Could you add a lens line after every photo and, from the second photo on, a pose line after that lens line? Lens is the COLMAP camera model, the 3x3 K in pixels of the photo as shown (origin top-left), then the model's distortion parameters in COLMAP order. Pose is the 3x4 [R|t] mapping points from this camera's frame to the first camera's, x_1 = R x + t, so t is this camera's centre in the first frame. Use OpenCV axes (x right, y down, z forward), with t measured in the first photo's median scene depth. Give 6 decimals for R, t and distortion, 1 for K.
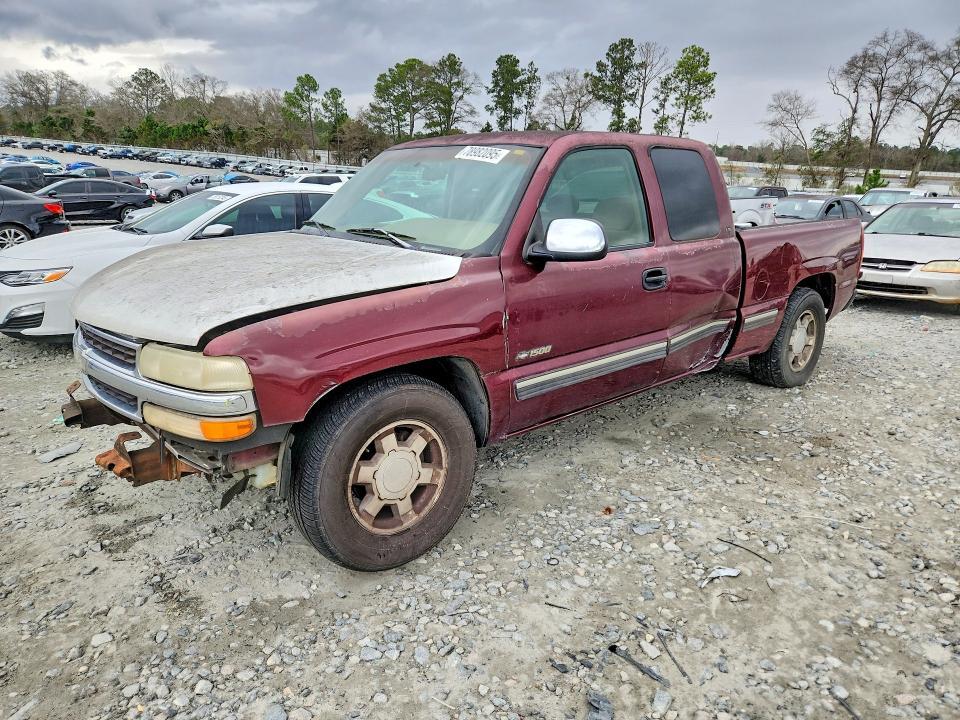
lens RADIAL K [[716.0, 0, 475.5], [0, 716.0, 358.6], [0, 0, 1]] dist [0.059220, -0.050628]
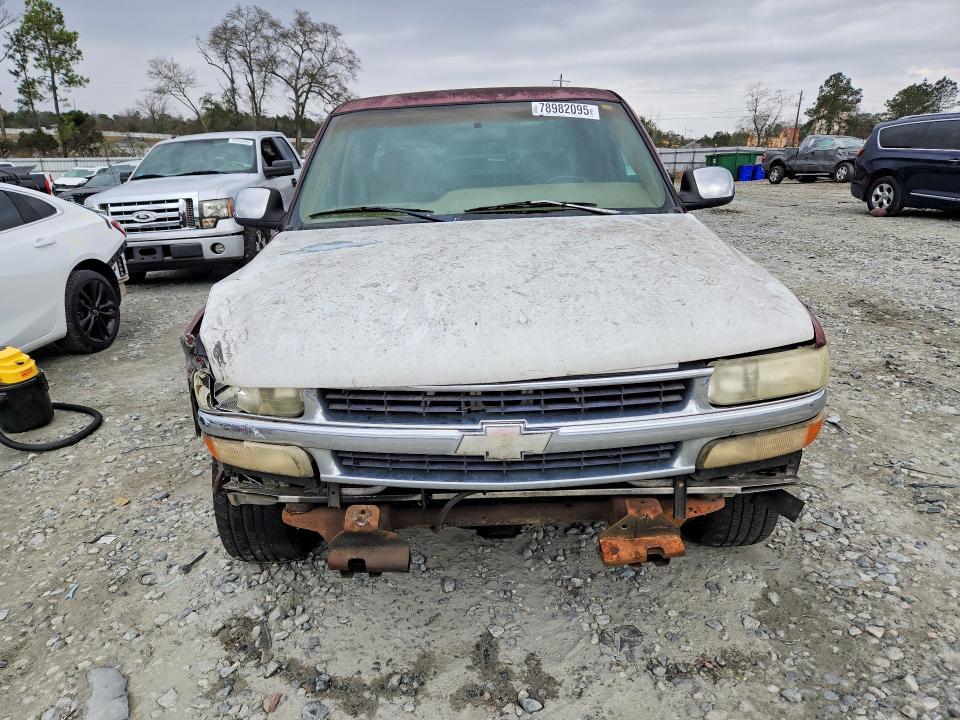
lens RADIAL K [[716.0, 0, 475.5], [0, 716.0, 358.6], [0, 0, 1]] dist [0.059220, -0.050628]
pose [[0.618406, -0.261052, 0.741232, -0.145343], [0.234206, 0.961574, 0.143257, -0.023557], [-0.750148, 0.085010, 0.655783, 0.085930]]
